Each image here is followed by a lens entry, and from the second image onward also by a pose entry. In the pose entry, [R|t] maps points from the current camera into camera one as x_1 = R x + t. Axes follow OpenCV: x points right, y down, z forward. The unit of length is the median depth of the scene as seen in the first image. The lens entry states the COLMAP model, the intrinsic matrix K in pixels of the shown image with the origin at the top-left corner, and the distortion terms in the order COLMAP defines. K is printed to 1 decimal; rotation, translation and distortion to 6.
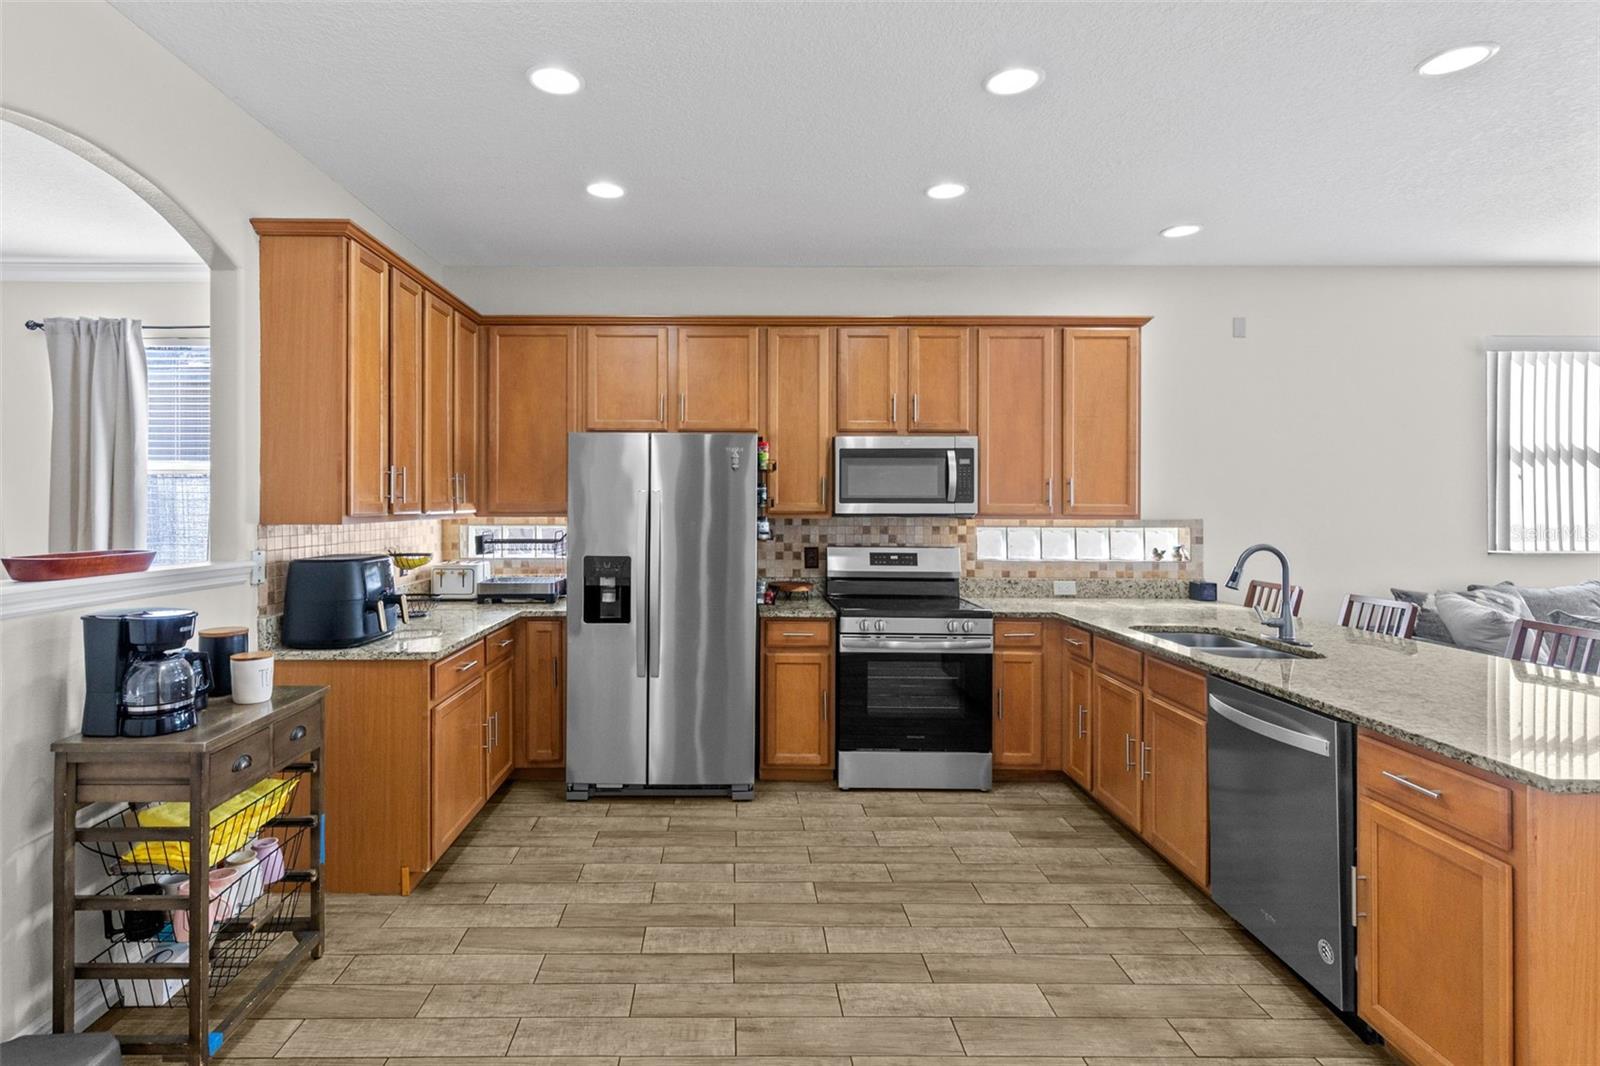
lens RADIAL K [[740.9, 0, 829.6], [0, 740.9, 498.8], [0, 0, 1]] dist [0.002627, 0.000250]
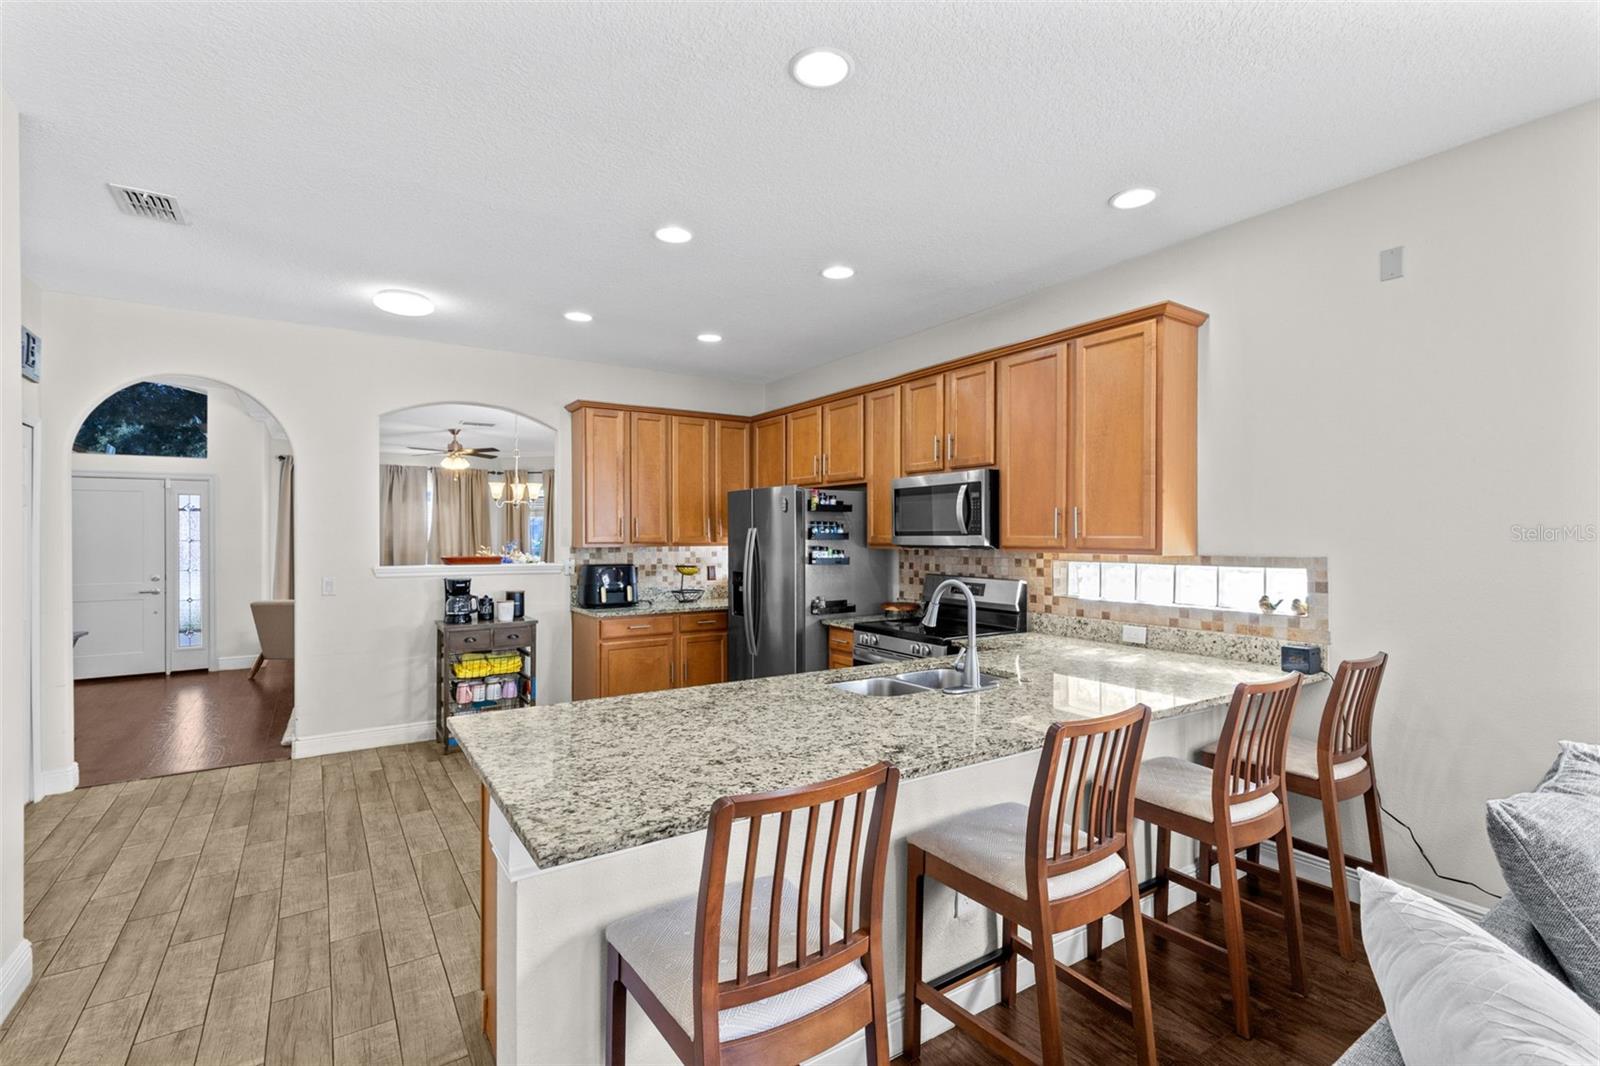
lens RADIAL K [[740.9, 0, 807.3], [0, 740.9, 531.8], [0, 0, 1]] dist [0.002627, 0.000250]
pose [[0.550594, -0.007270, -0.834741, 0.822066], [0.006516, 0.999969, -0.004411, 0.003423], [0.834748, -0.003010, 0.550625, 0.218697]]
